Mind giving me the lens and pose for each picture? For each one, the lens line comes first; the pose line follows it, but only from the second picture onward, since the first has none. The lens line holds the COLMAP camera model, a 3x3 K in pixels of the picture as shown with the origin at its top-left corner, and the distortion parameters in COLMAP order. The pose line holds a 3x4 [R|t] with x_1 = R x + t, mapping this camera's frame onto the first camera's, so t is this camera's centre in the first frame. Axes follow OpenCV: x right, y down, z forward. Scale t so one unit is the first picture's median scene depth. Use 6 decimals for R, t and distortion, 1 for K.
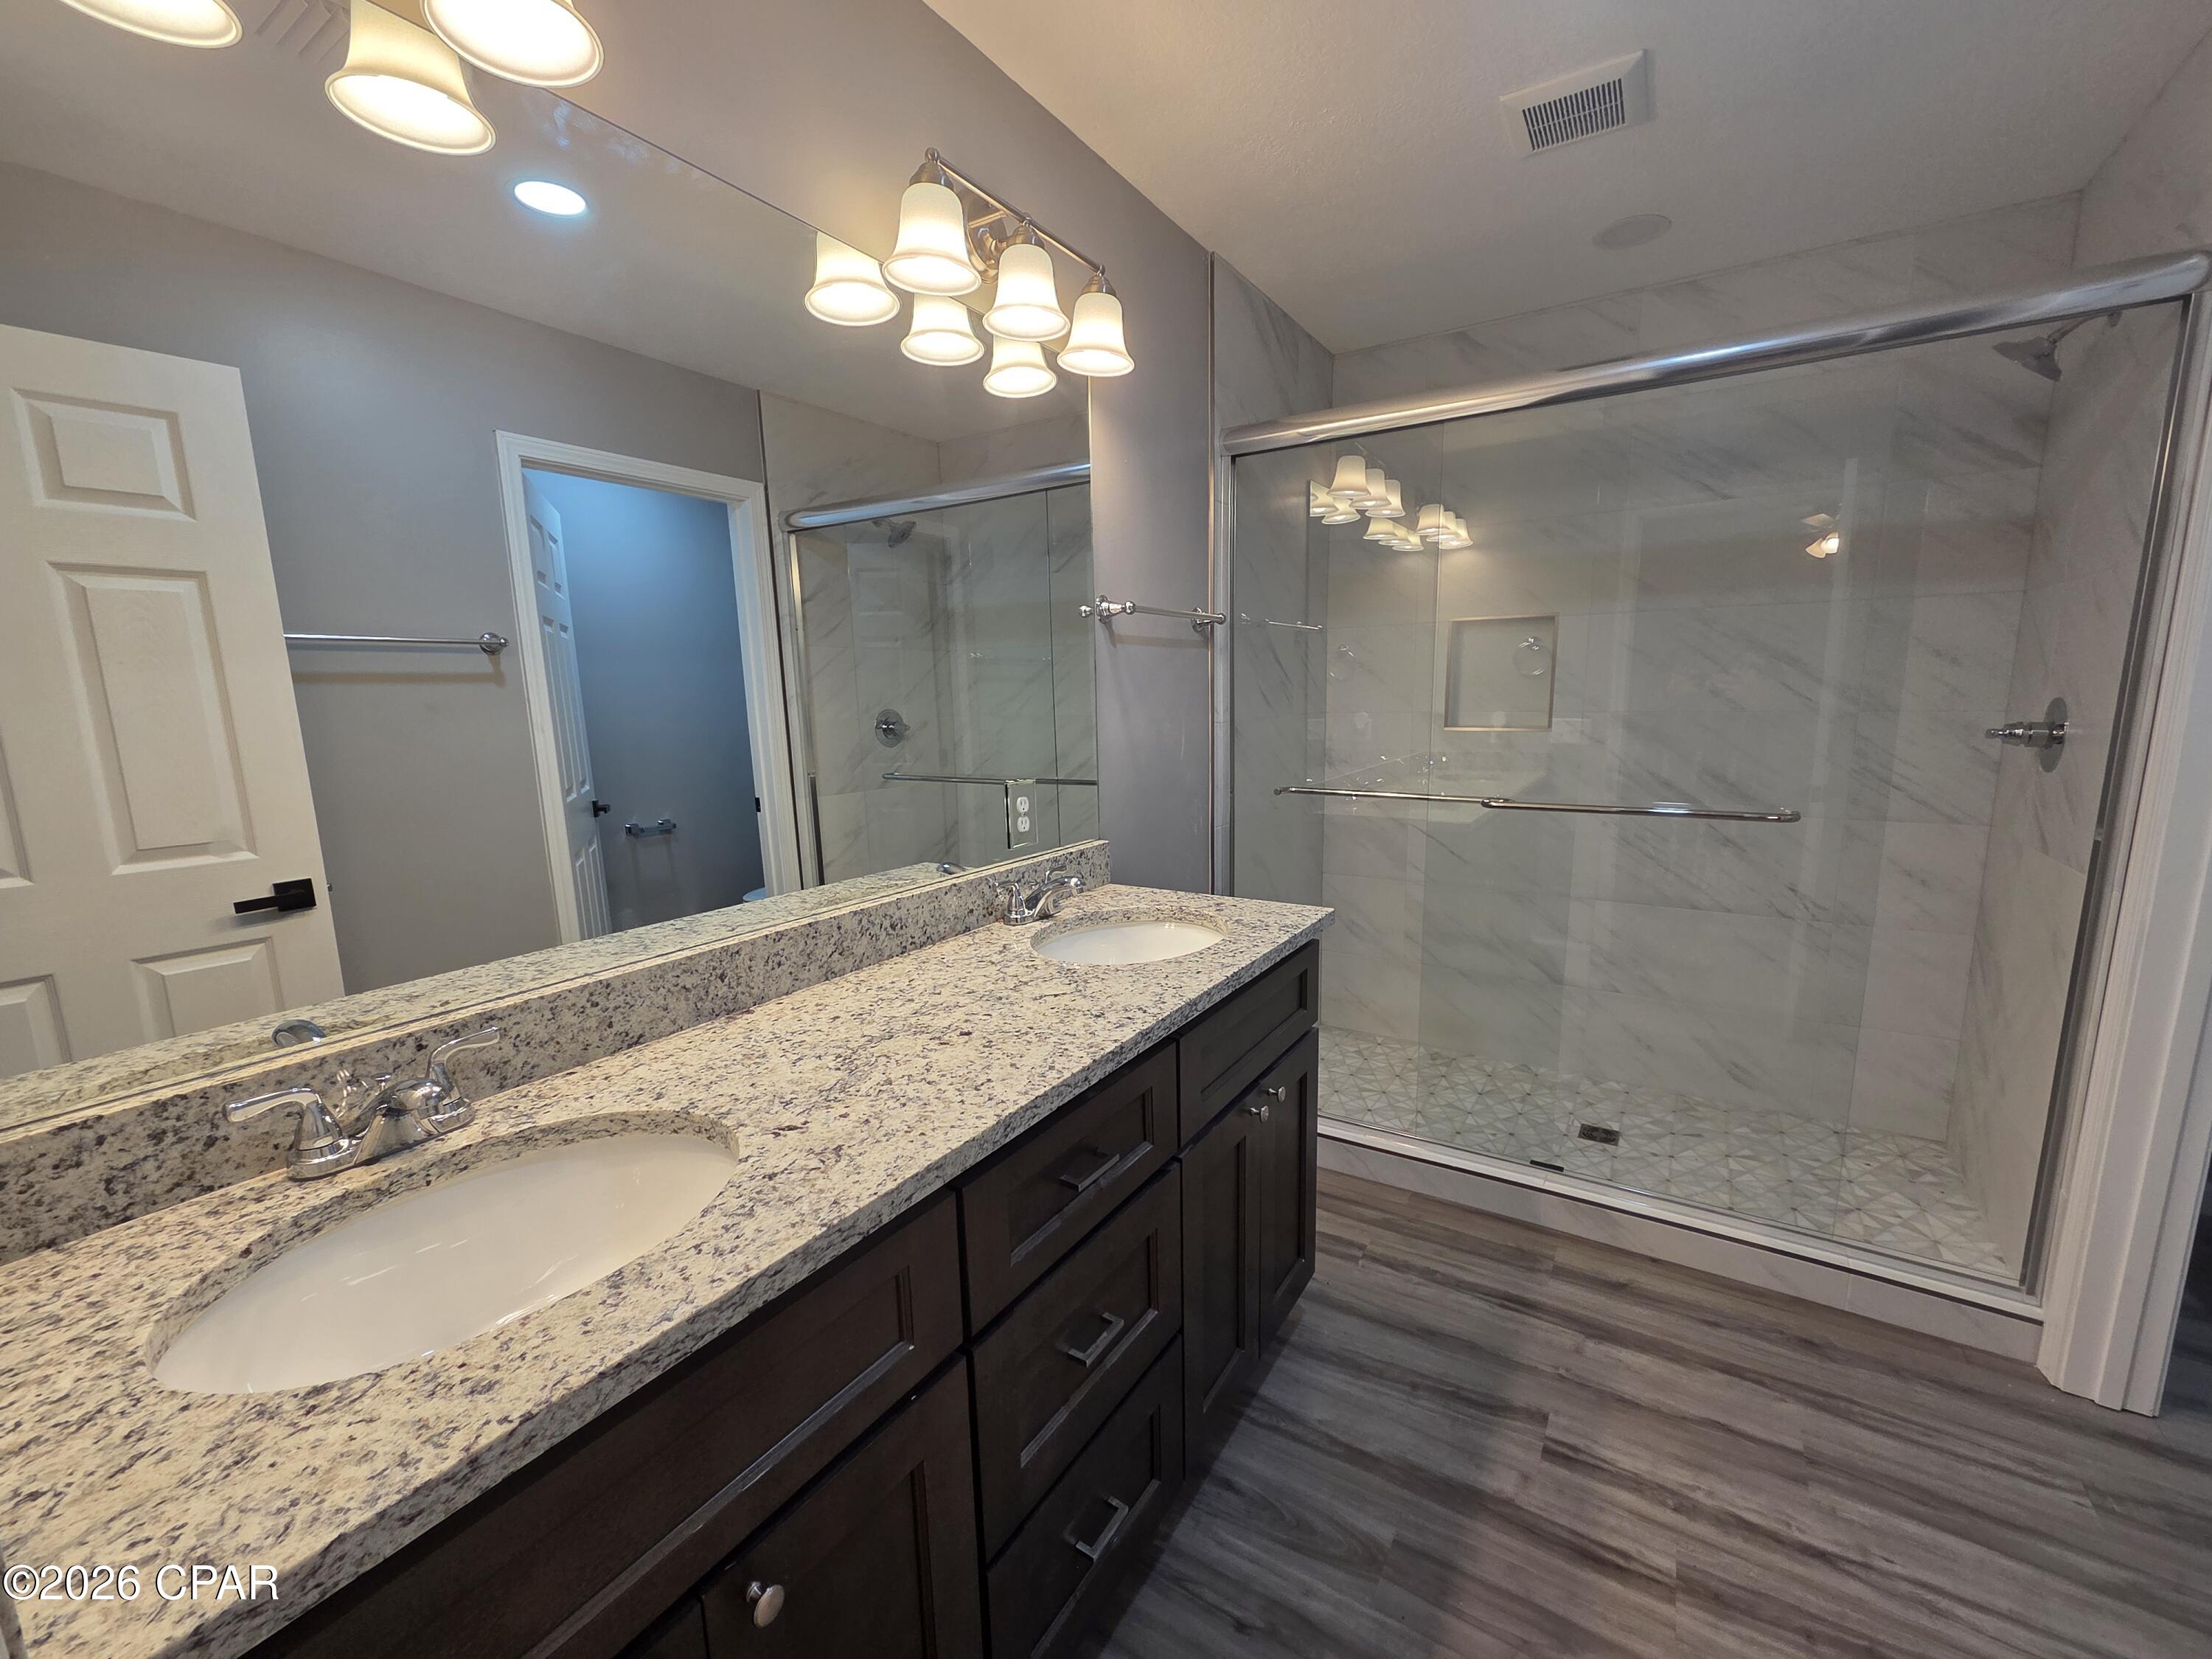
lens RADIAL K [[909.0, 0, 1116.4], [0, 909.0, 843.1], [0, 0, 1]] dist [0.002230, -0.000084]
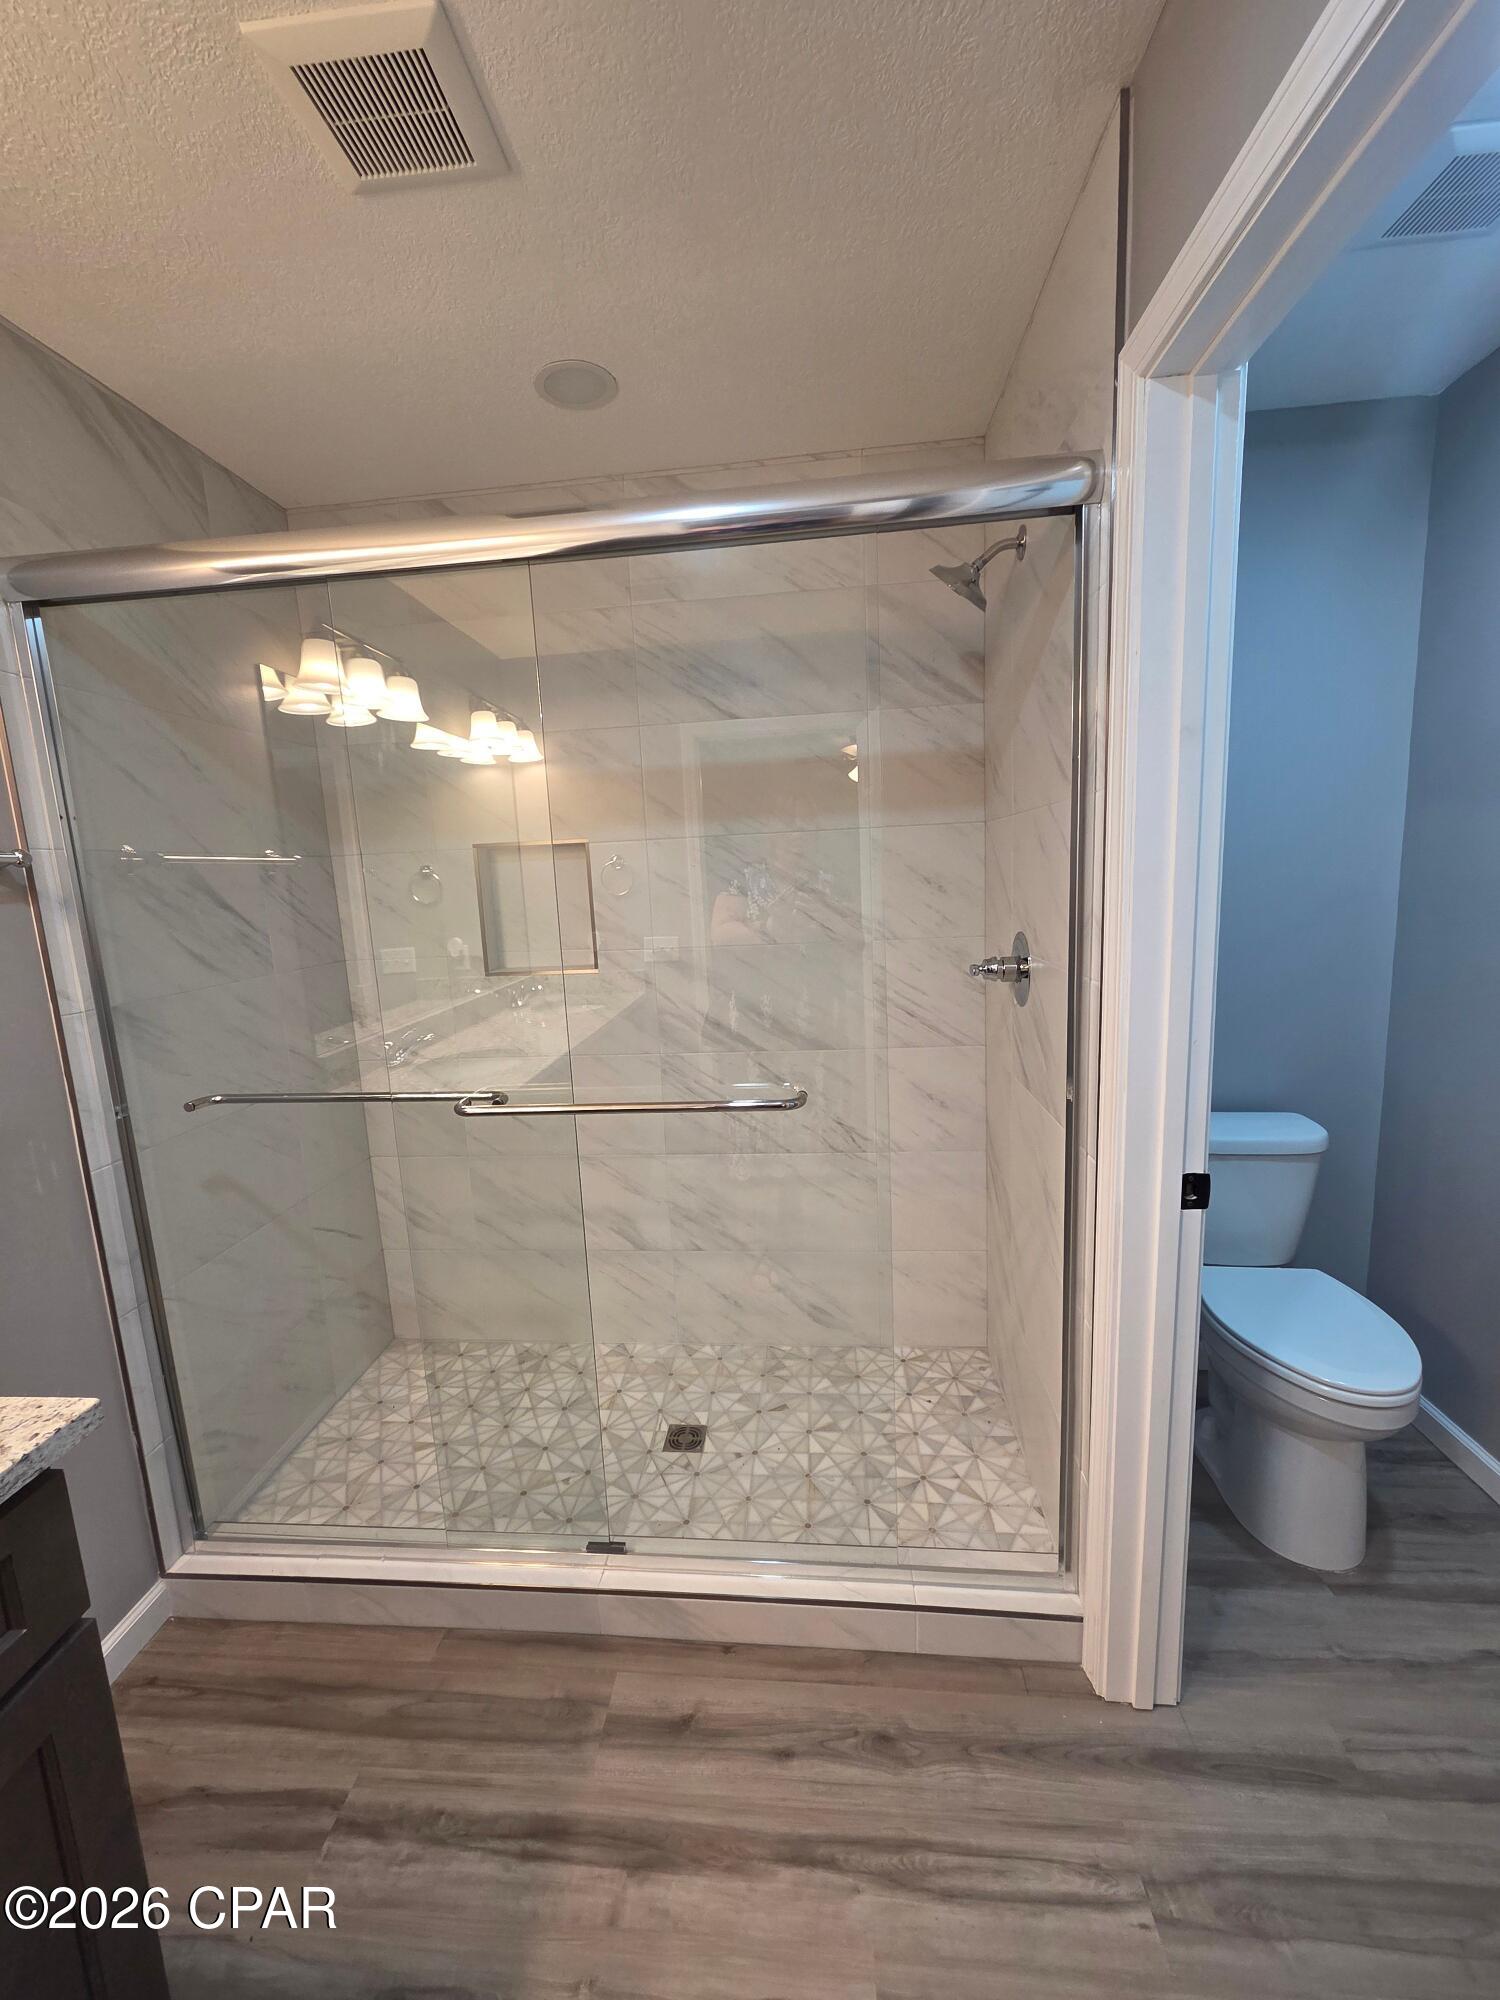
lens RADIAL K [[821.9, 0, 742.8], [0, 821.9, 998.5], [0, 0, 1]] dist [0.002230, -0.000084]
pose [[0.889089, -0.093794, 0.448022, 0.296929], [0.106998, 0.994250, -0.004187, -0.096917], [-0.445054, 0.051660, 0.894013, 0.281413]]
